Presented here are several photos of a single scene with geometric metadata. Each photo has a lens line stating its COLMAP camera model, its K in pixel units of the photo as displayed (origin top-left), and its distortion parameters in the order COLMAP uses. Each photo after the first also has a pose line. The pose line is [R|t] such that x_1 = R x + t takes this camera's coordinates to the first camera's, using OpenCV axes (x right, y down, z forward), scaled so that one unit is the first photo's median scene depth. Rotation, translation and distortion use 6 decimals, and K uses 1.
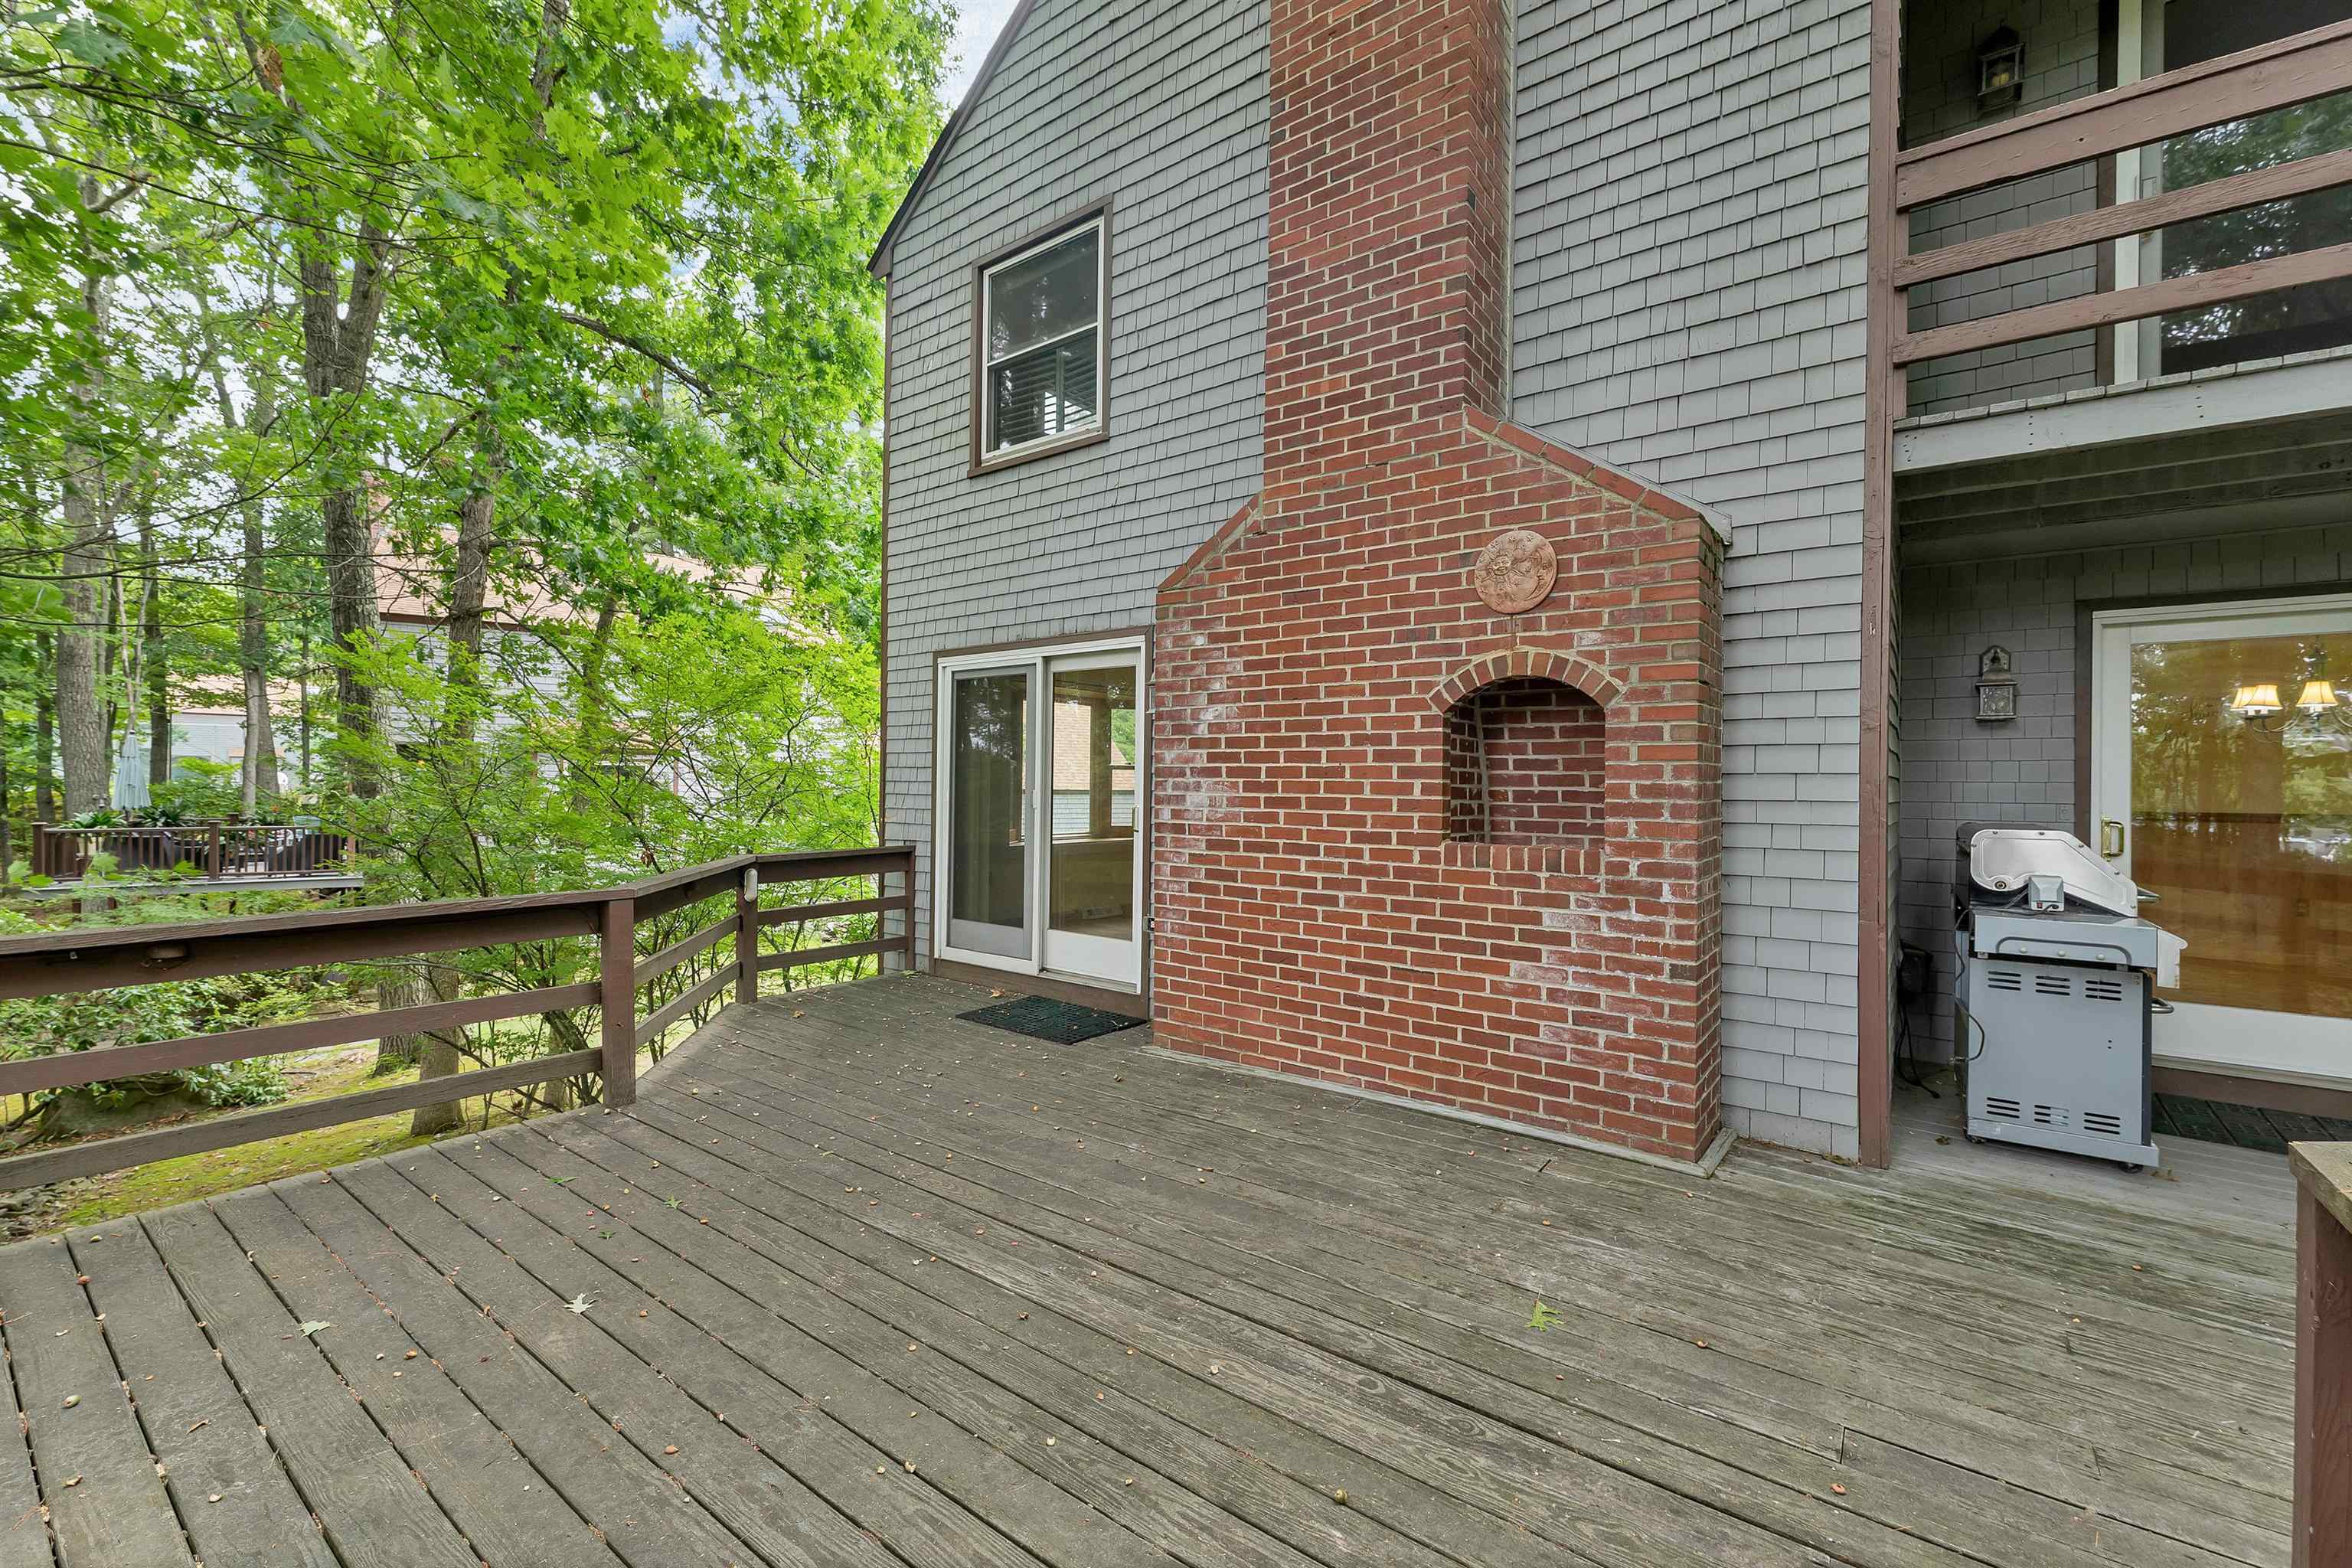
lens RADIAL K [[970.7, 0, 1182.1], [0, 970.7, 785.9], [0, 0, 1]] dist [0.001306, 0.000398]
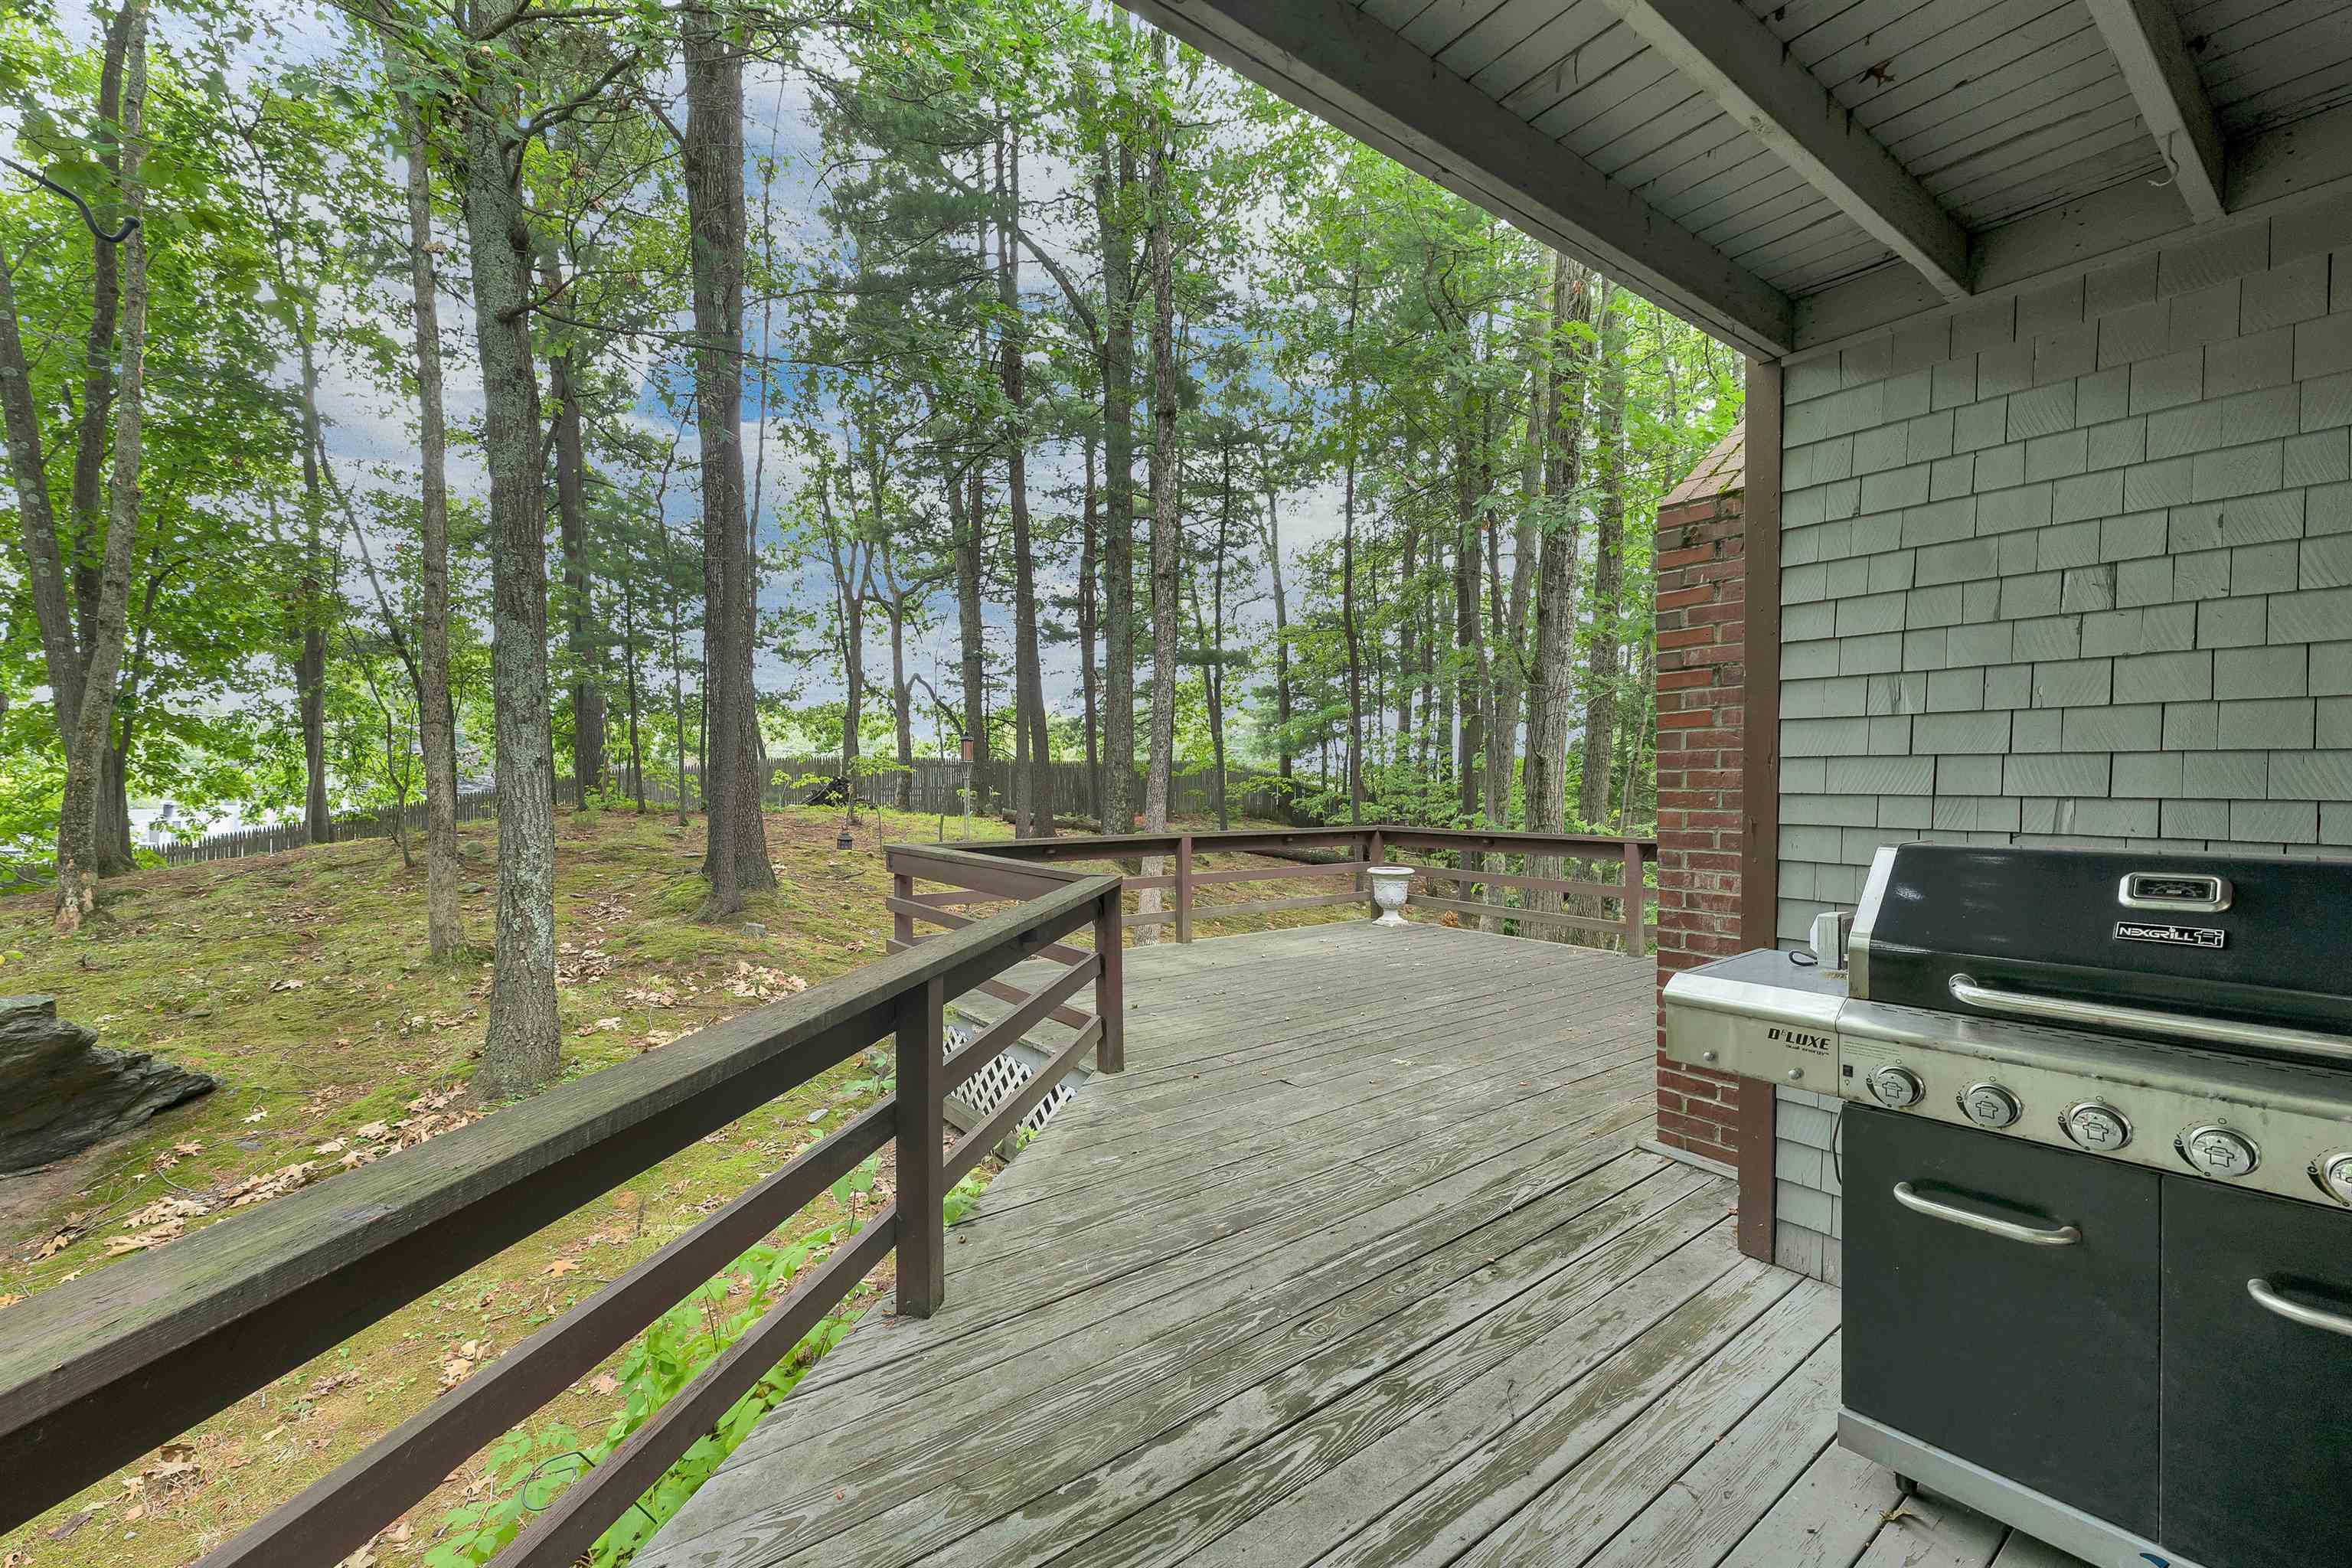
lens RADIAL K [[970.7, 0, 1178.5], [0, 970.7, 787.2], [0, 0, 1]] dist [0.001306, 0.000398]
pose [[-0.271499, -0.002908, -0.962434, 1.374593], [-0.003354, 0.999992, -0.002075, 0.015666], [0.962433, 0.002664, -0.271507, 0.658182]]
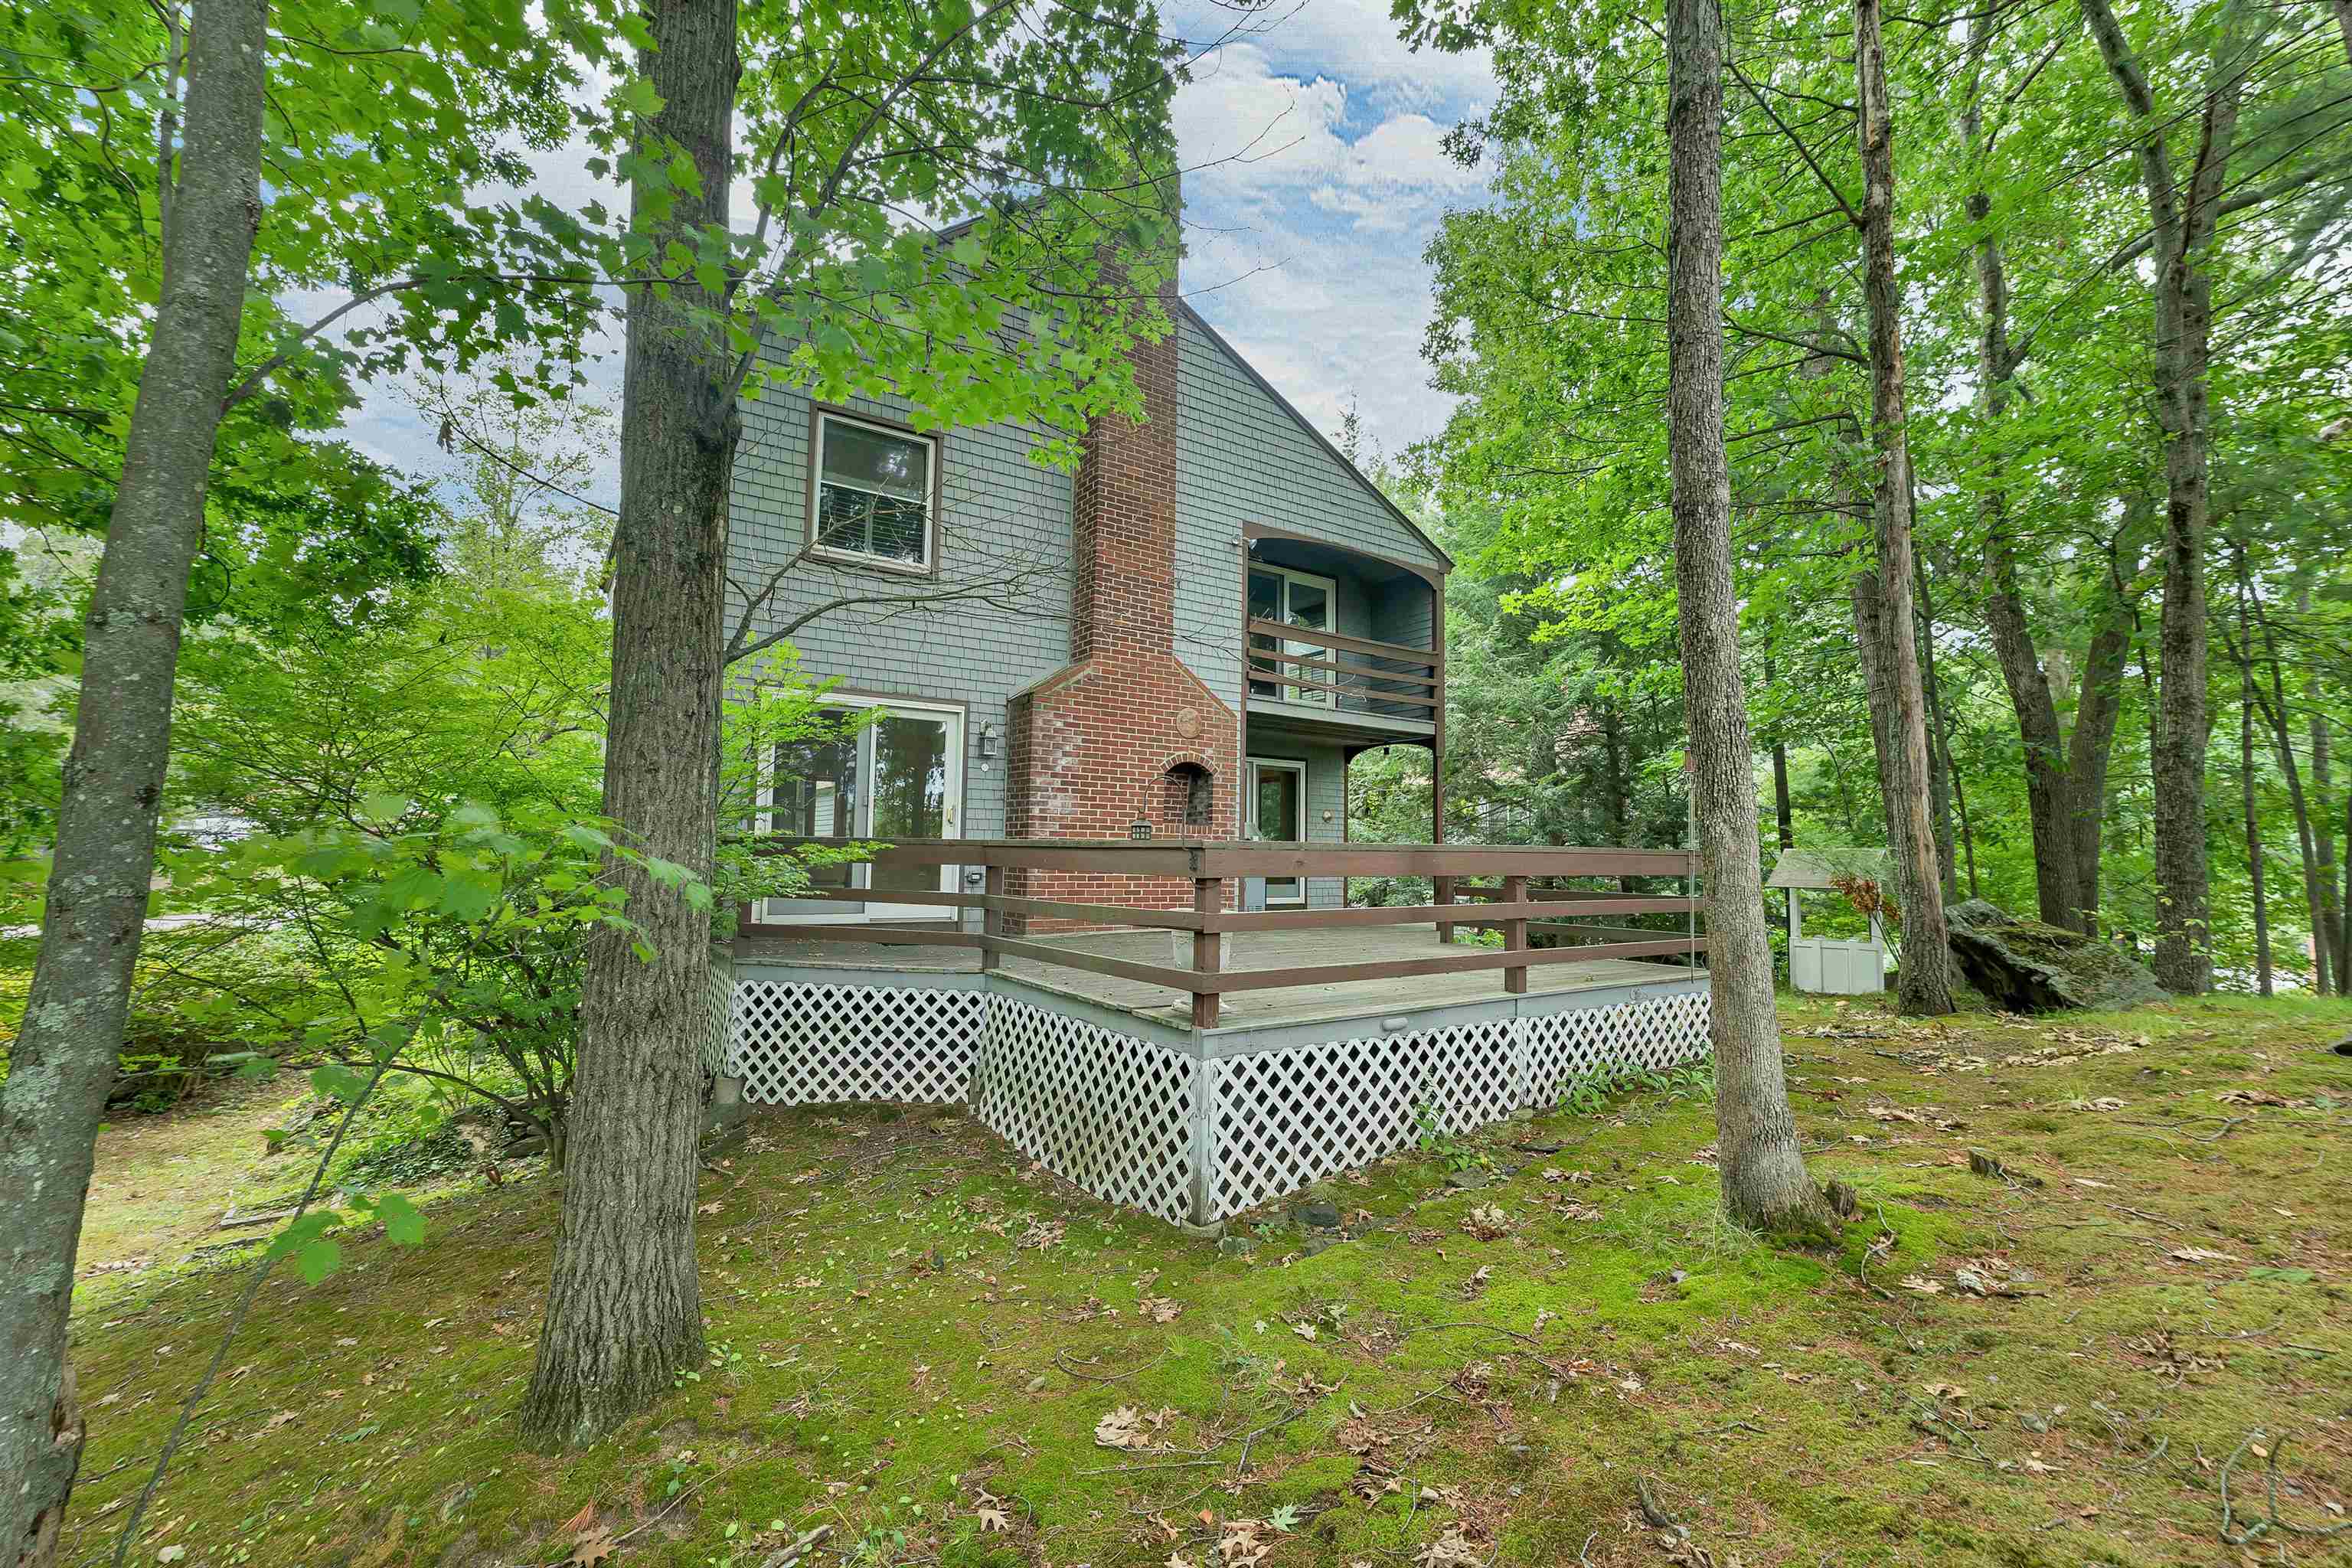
lens RADIAL K [[970.7, 0, 1170.1], [0, 970.7, 779.1], [0, 0, 1]] dist [0.001306, 0.000398]
pose [[0.329735, 0.068544, 0.941582, -2.040865], [-0.012740, 0.997593, -0.068160, 0.110739], [-0.943988, 0.010479, 0.329815, 0.146143]]
